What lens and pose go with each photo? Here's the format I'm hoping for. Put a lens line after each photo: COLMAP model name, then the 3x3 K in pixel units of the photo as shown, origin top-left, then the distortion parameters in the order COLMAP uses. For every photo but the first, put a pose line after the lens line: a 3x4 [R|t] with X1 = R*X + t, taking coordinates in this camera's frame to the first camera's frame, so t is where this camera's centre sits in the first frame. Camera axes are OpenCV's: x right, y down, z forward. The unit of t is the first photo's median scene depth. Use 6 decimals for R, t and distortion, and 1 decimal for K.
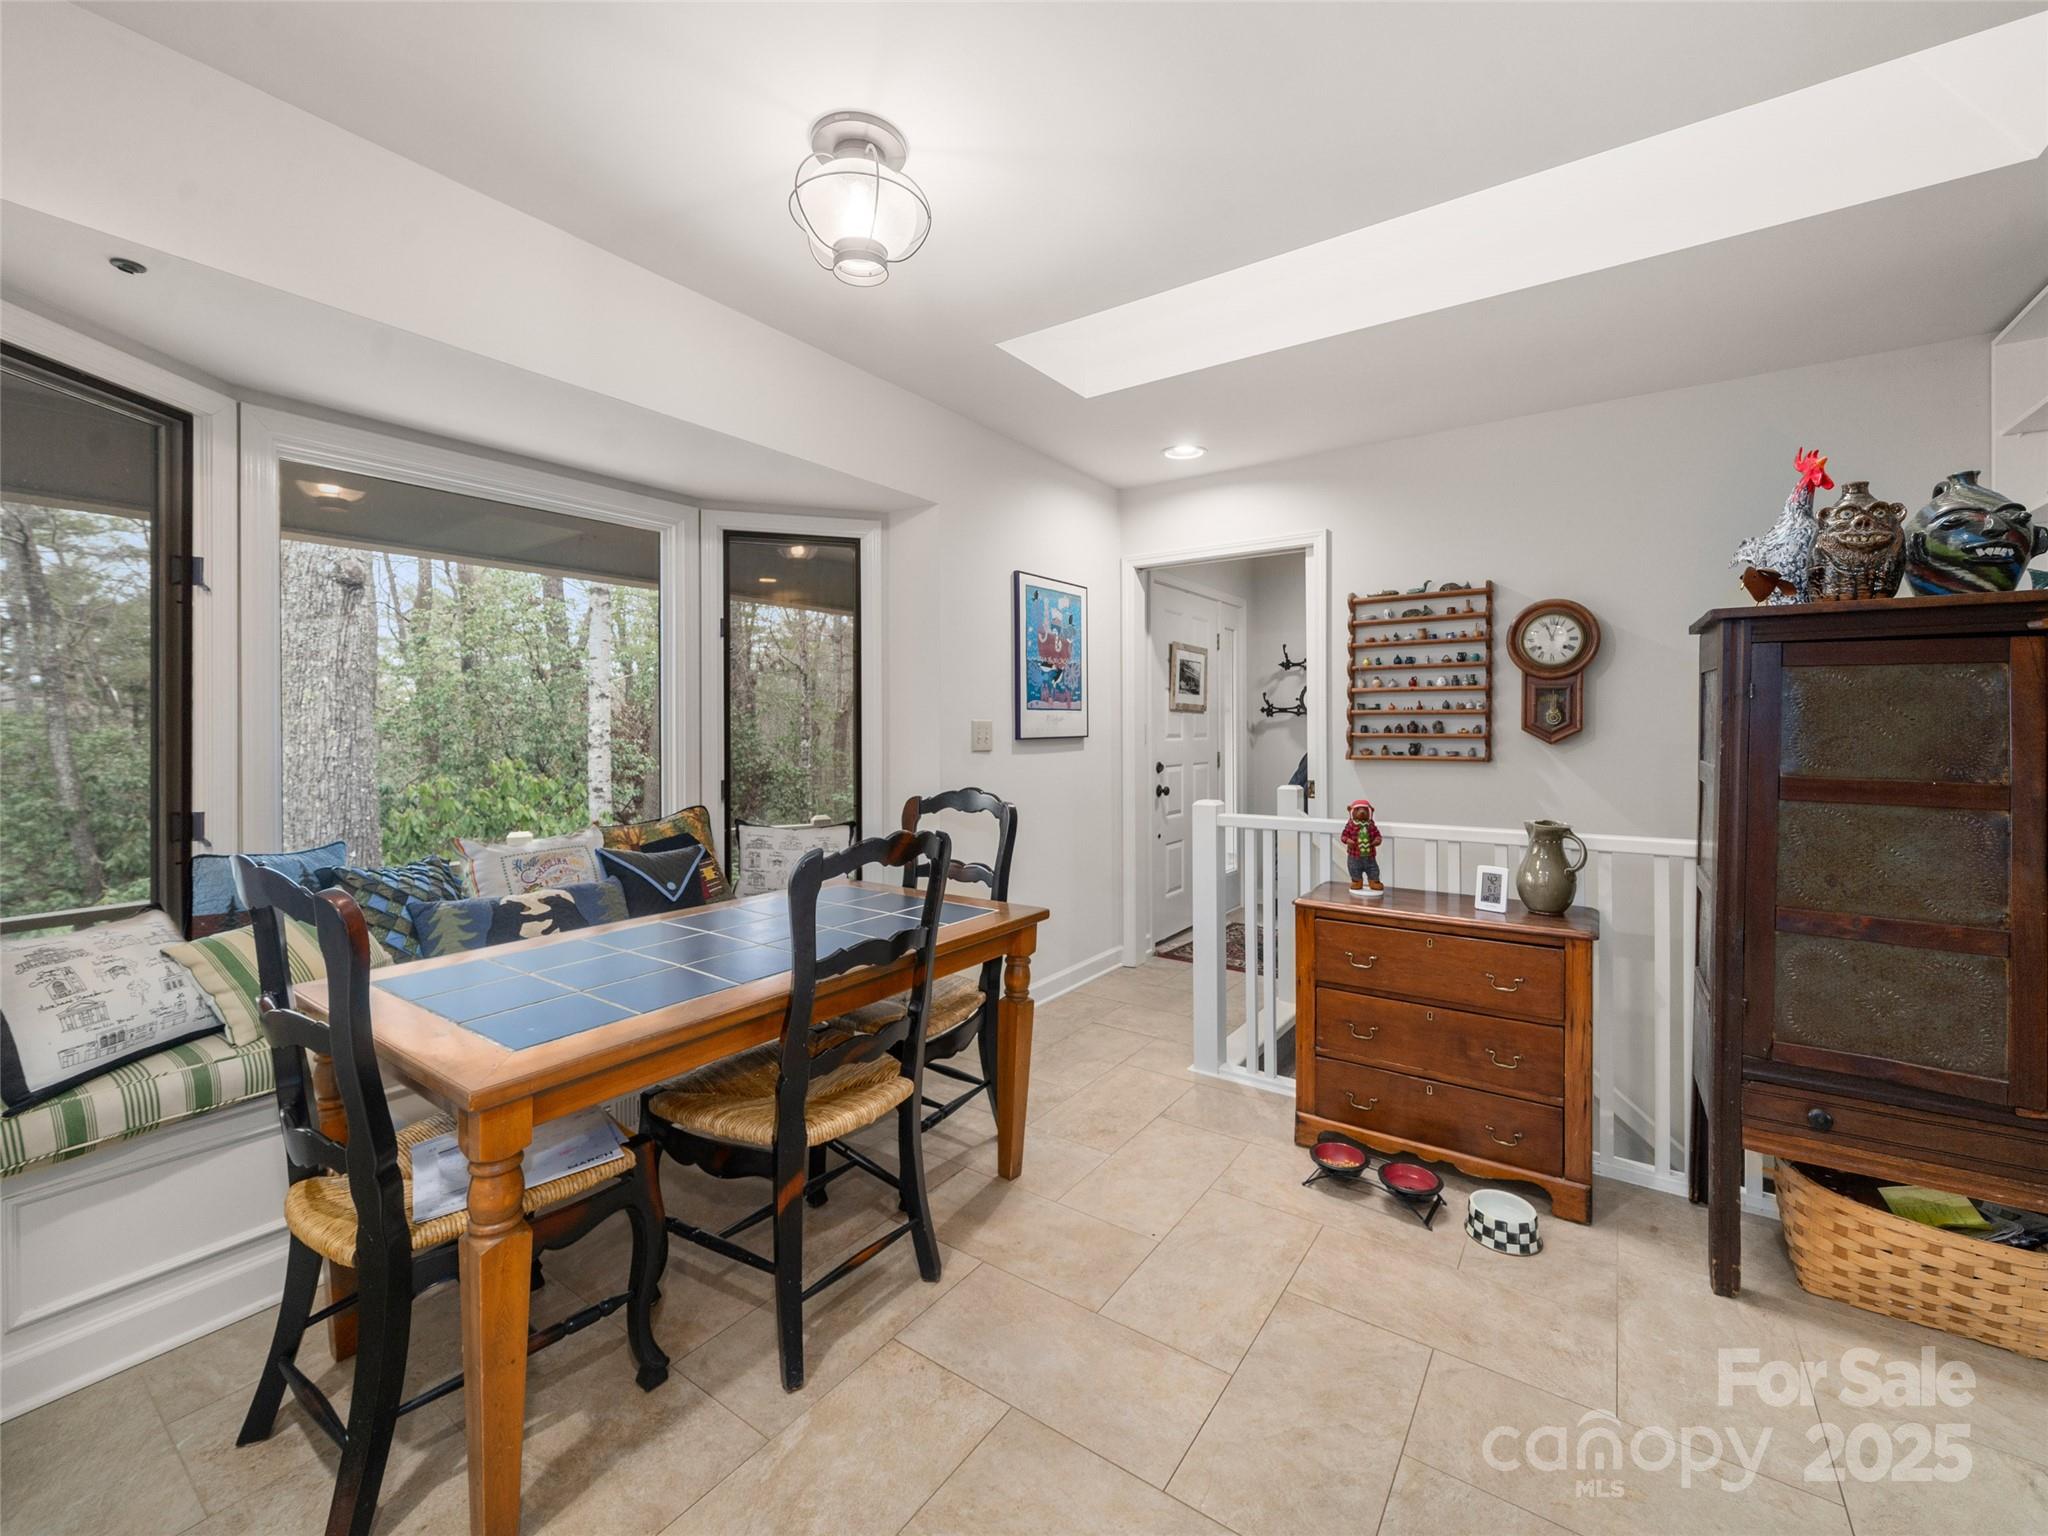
lens RADIAL K [[837.3, 0, 1024.8], [0, 837.3, 729.1], [0, 0, 1]] dist [-0.002913, -0.001294]
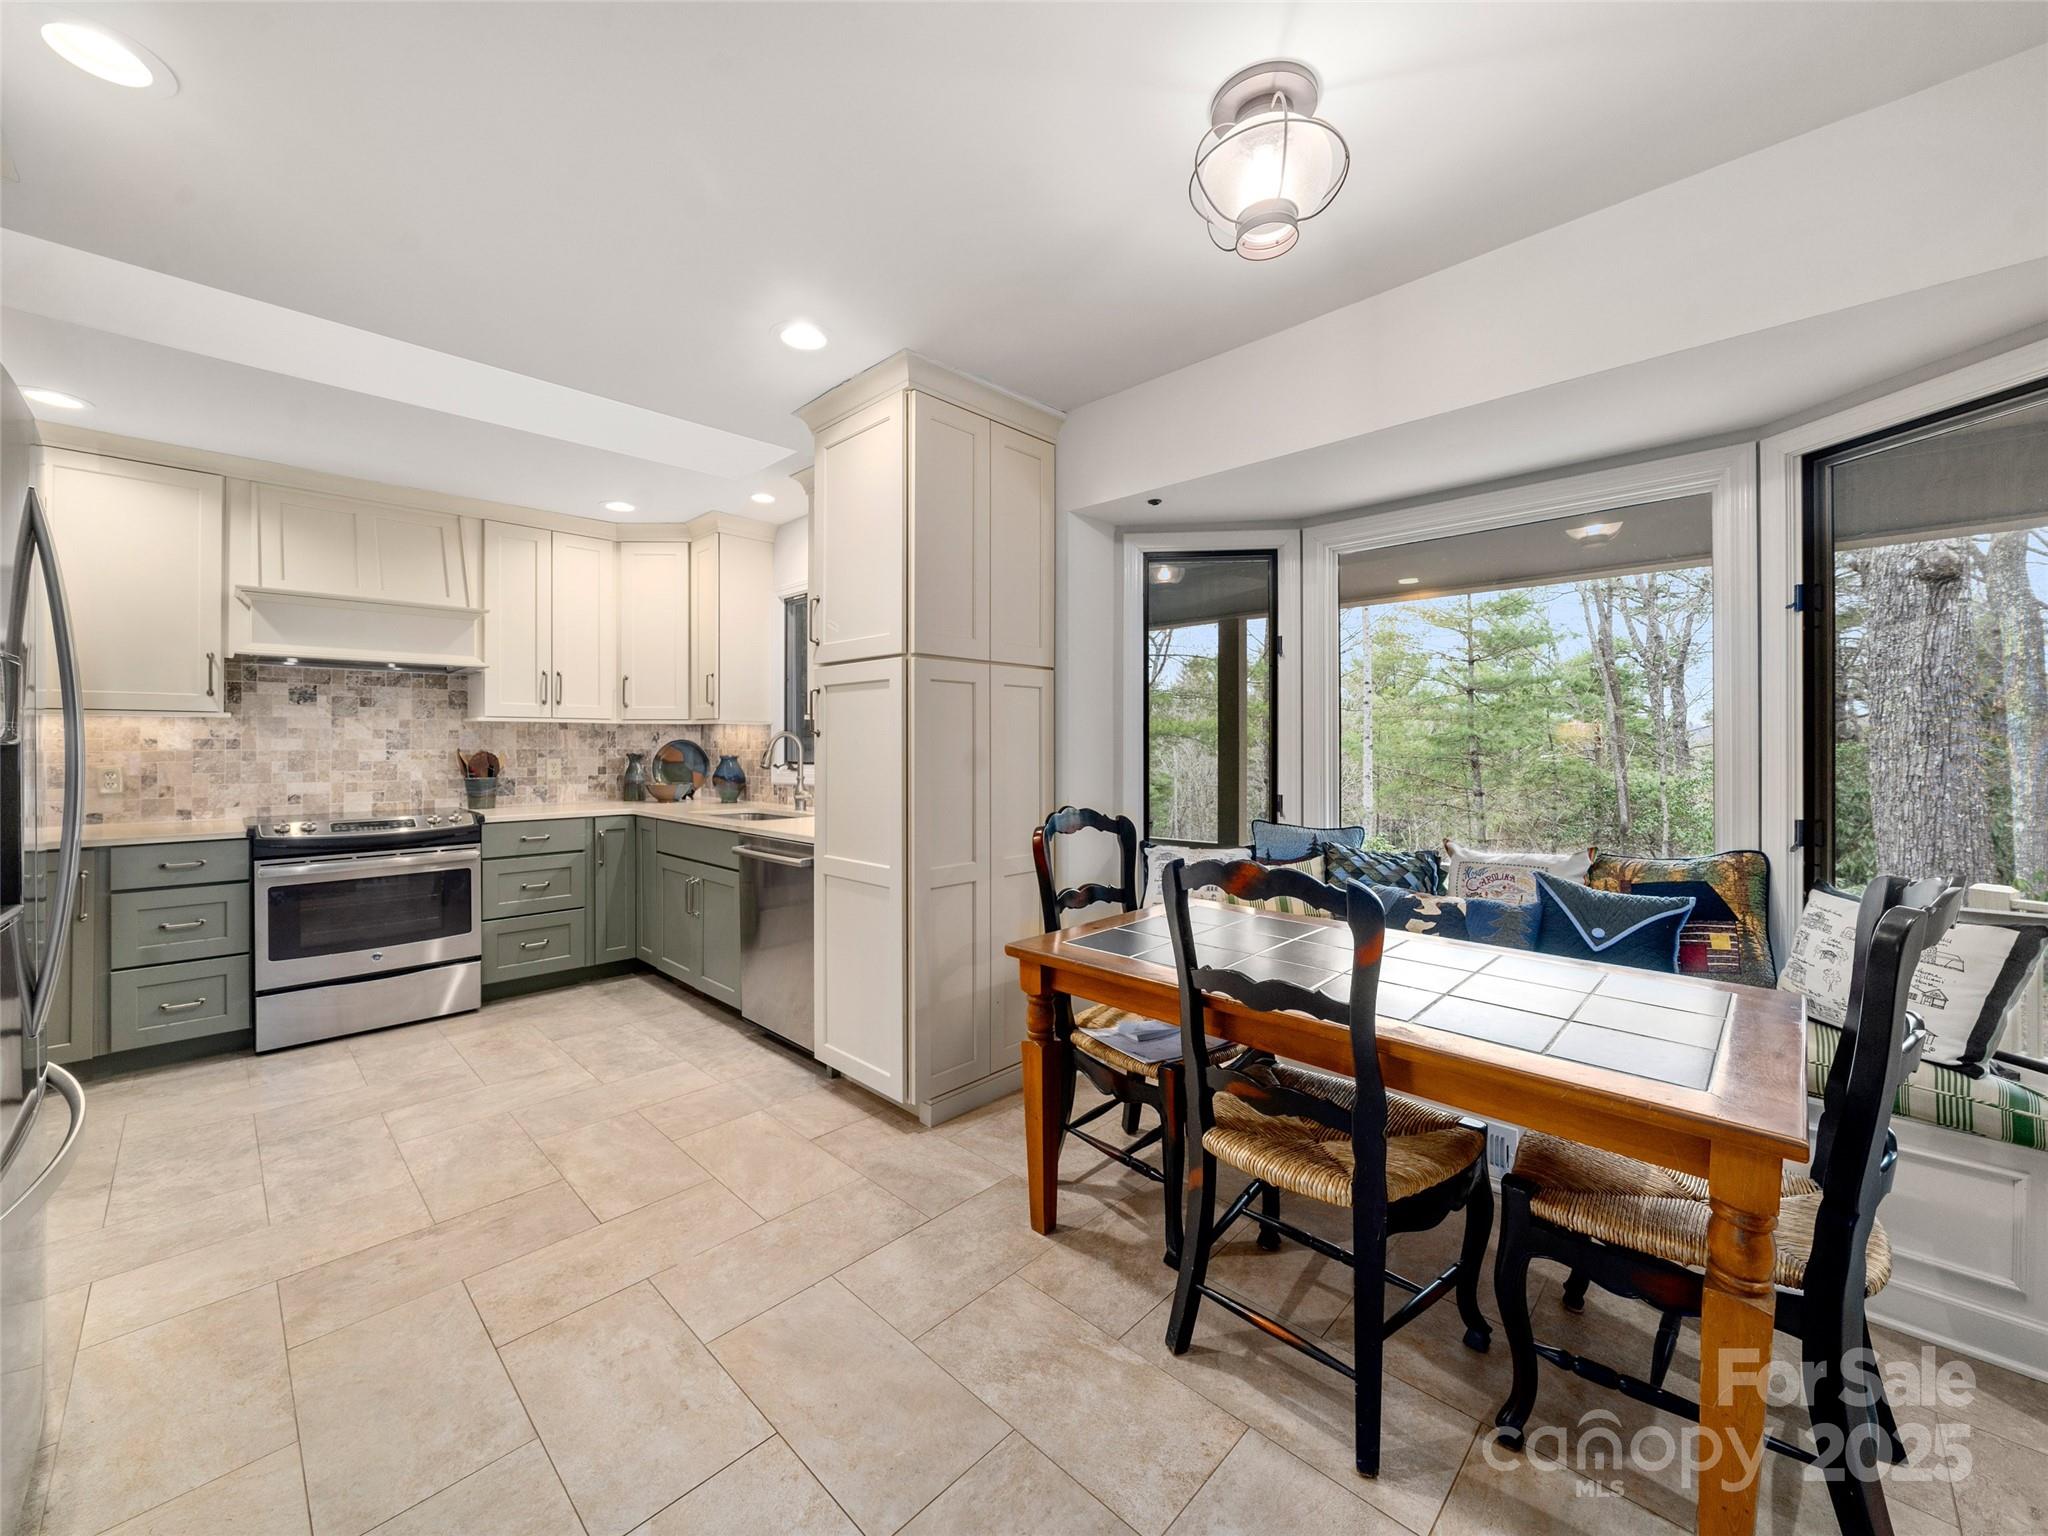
lens RADIAL K [[794.5, 0, 1027.3], [0, 794.5, 743.2], [0, 0, 1]] dist [-0.003782, -0.001768]
pose [[-0.143152, 0.002933, -0.989696, 0.332337], [-0.003610, 0.999987, 0.003485, -0.001746], [0.989694, 0.004072, -0.143140, 0.412536]]
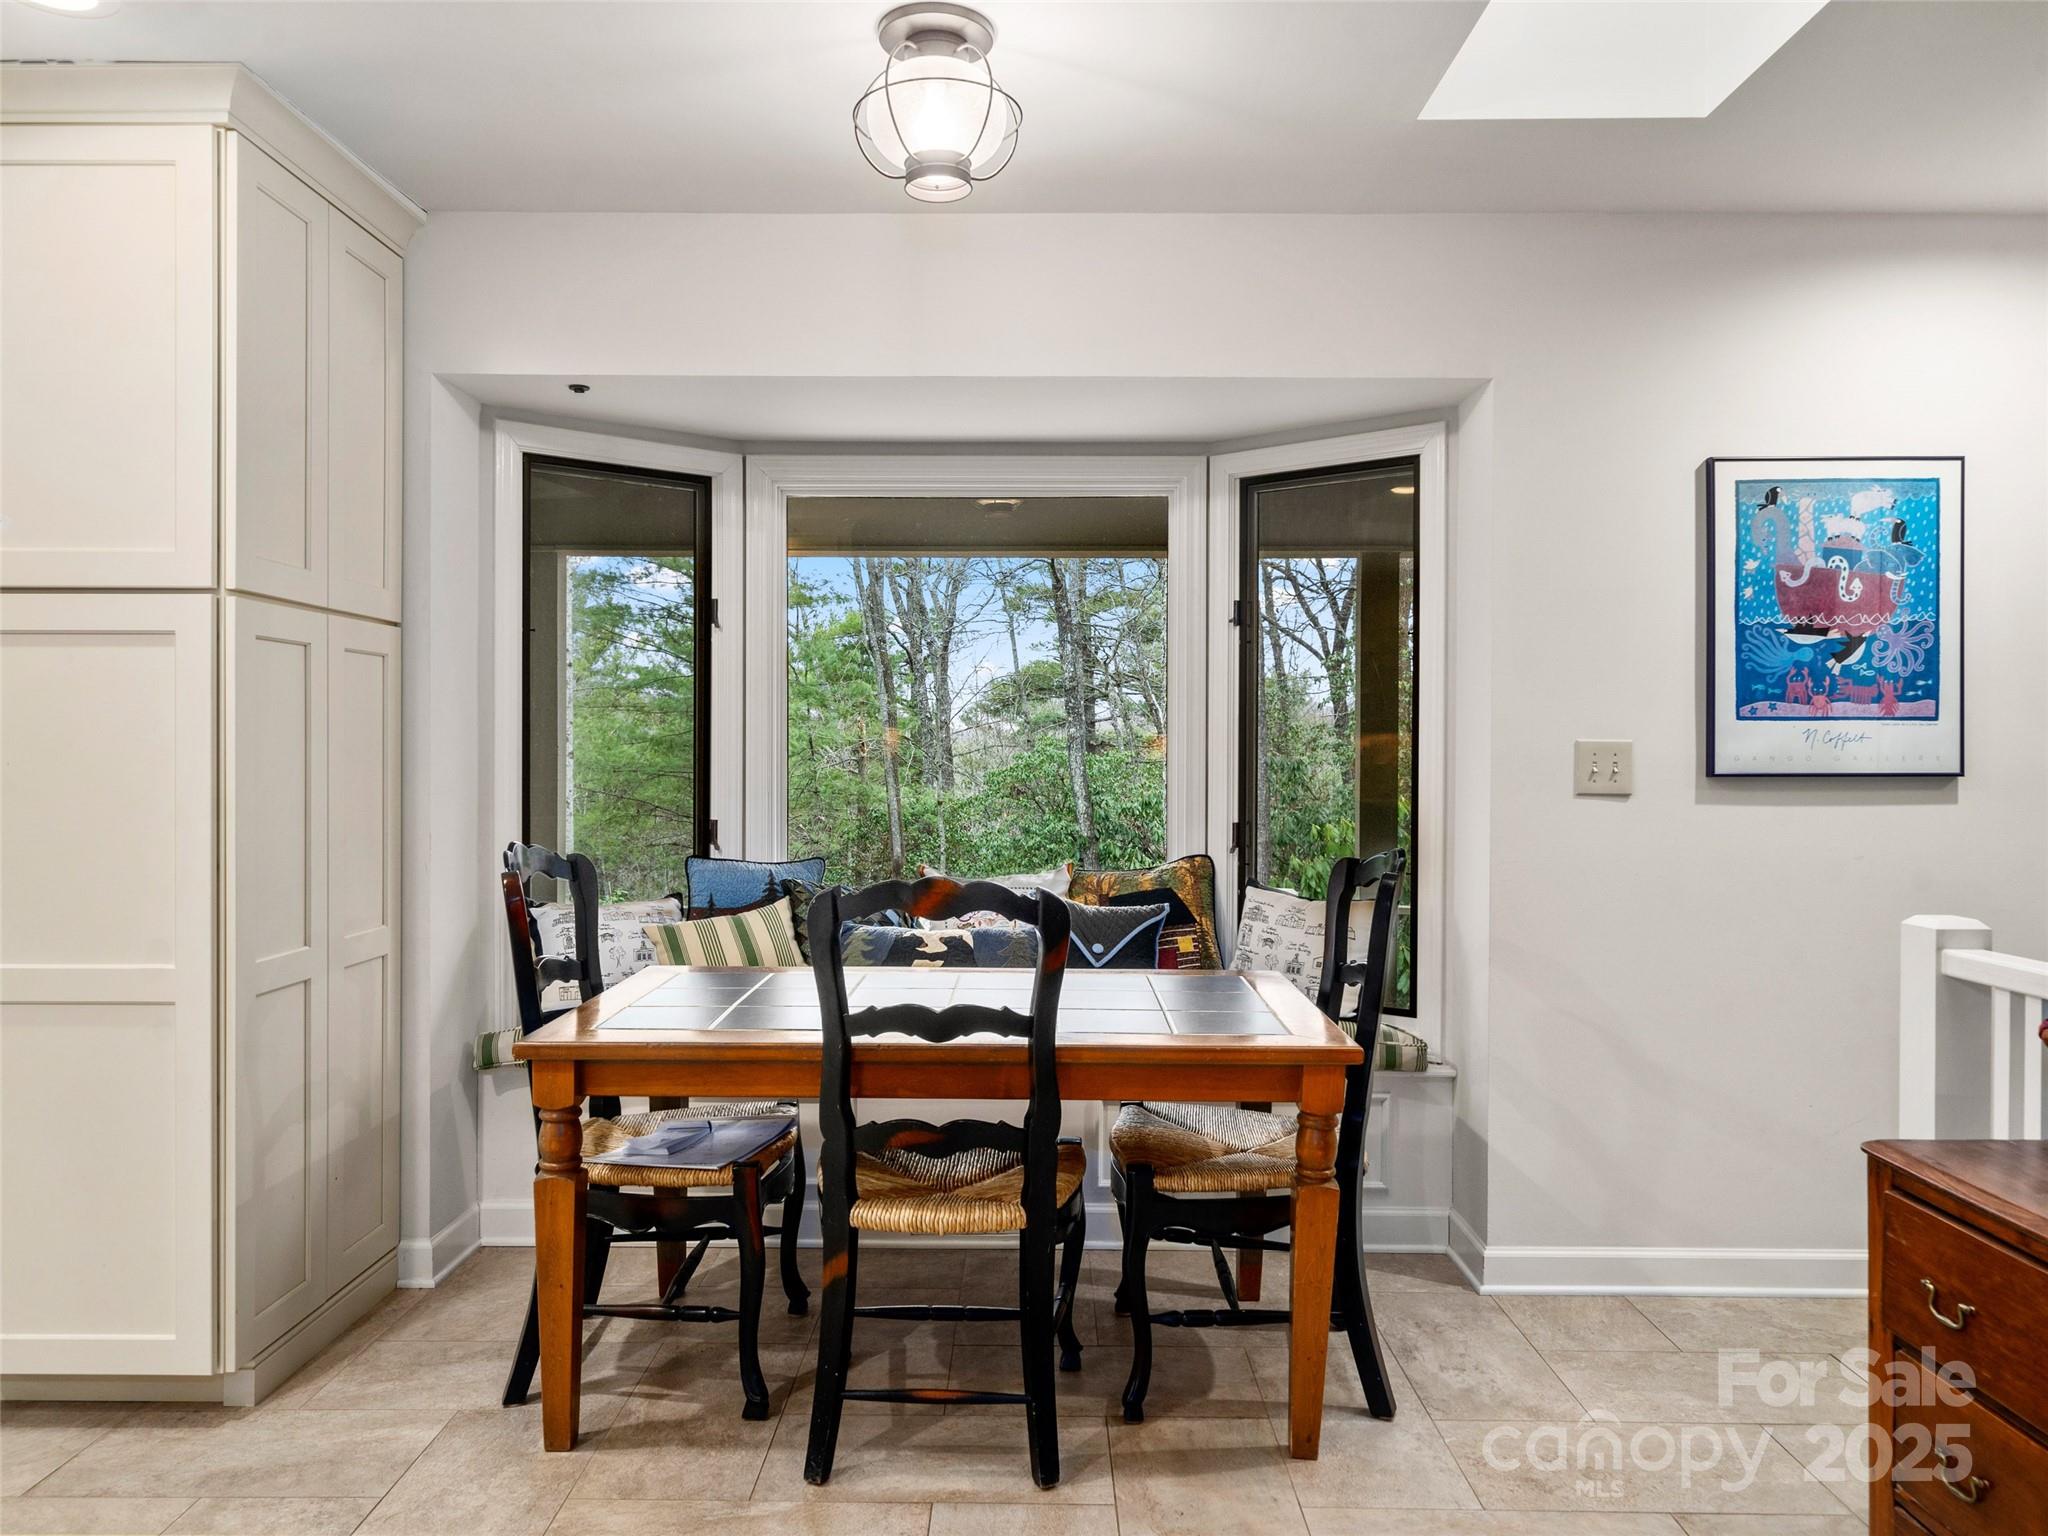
lens RADIAL K [[1380.2, 0, 1024.1], [0, 1380.2, 759.4], [0, 0, 1]] dist [-0.000004, 0.006735]
pose [[0.575915, 0.010788, -0.817439, 0.457732], [-0.009186, 0.999935, 0.006725, -0.000271], [0.817458, 0.003636, 0.575976, 0.140081]]
